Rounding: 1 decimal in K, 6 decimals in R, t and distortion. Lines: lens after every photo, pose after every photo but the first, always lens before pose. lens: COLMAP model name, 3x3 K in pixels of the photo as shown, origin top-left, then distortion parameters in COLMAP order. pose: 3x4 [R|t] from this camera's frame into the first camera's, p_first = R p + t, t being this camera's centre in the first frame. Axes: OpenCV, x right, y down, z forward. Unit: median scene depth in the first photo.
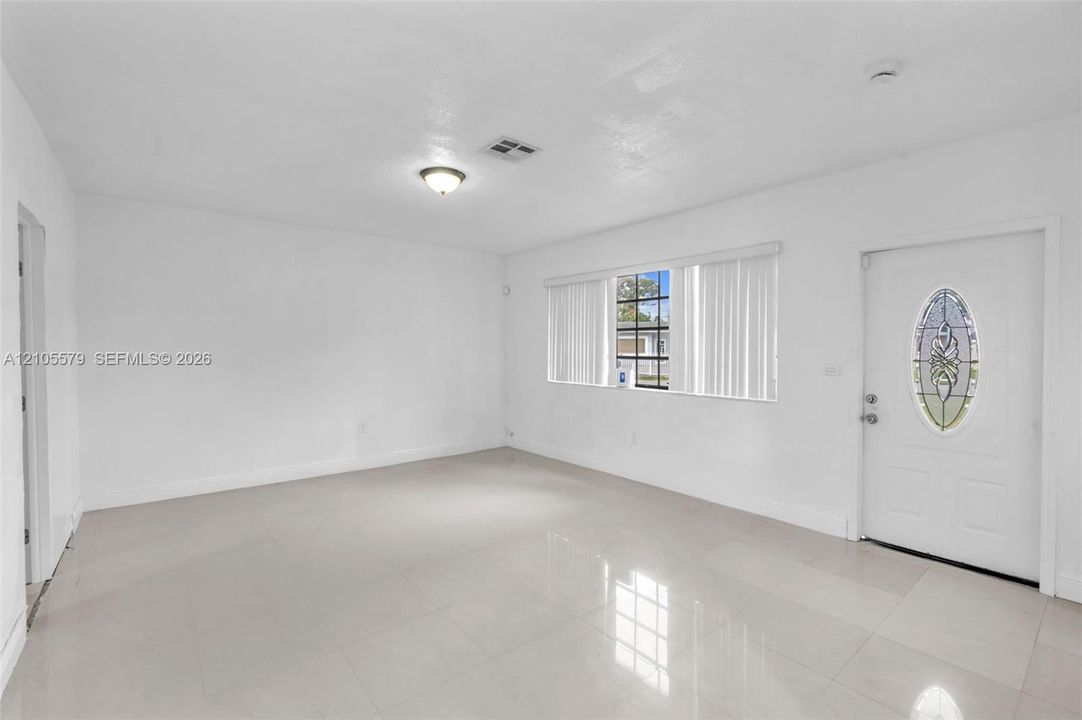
lens RADIAL K [[473.0, 0, 544.8], [0, 473.0, 360.5], [0, 0, 1]] dist [-0.000981, -0.001057]
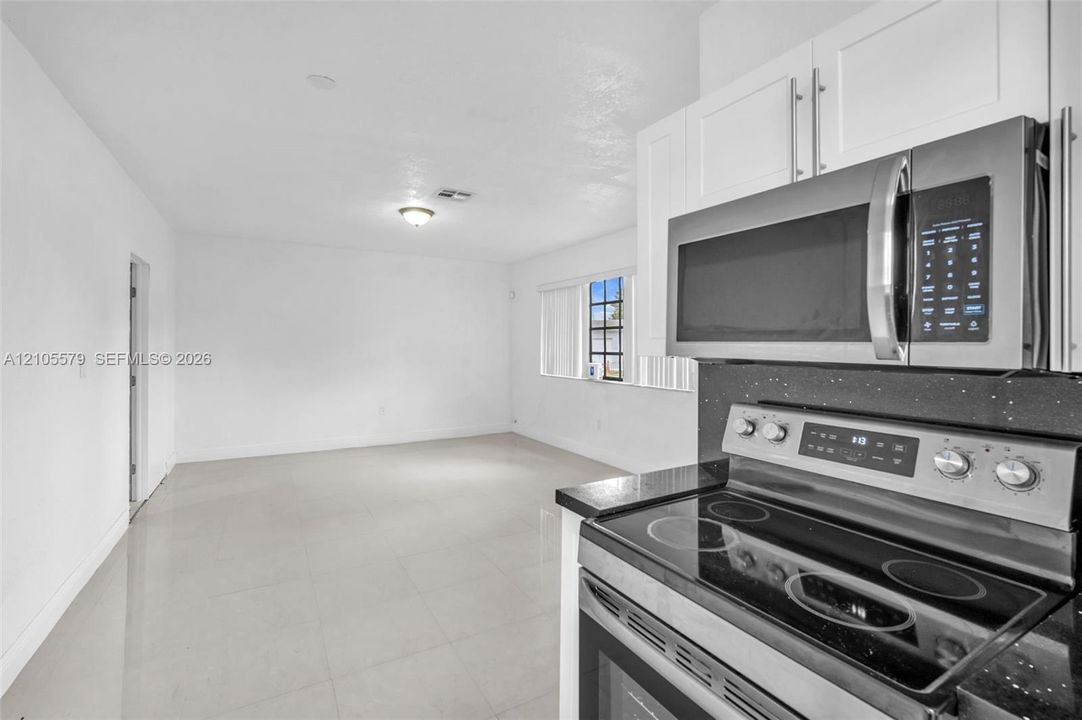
lens RADIAL K [[473.0, 0, 536.6], [0, 473.0, 351.6], [0, 0, 1]] dist [-0.000981, -0.001057]
pose [[0.986552, 0.002018, -0.163435, 0.239019], [-0.004055, 0.999918, -0.012134, 0.003568], [0.163398, 0.012634, 0.986479, -0.163948]]
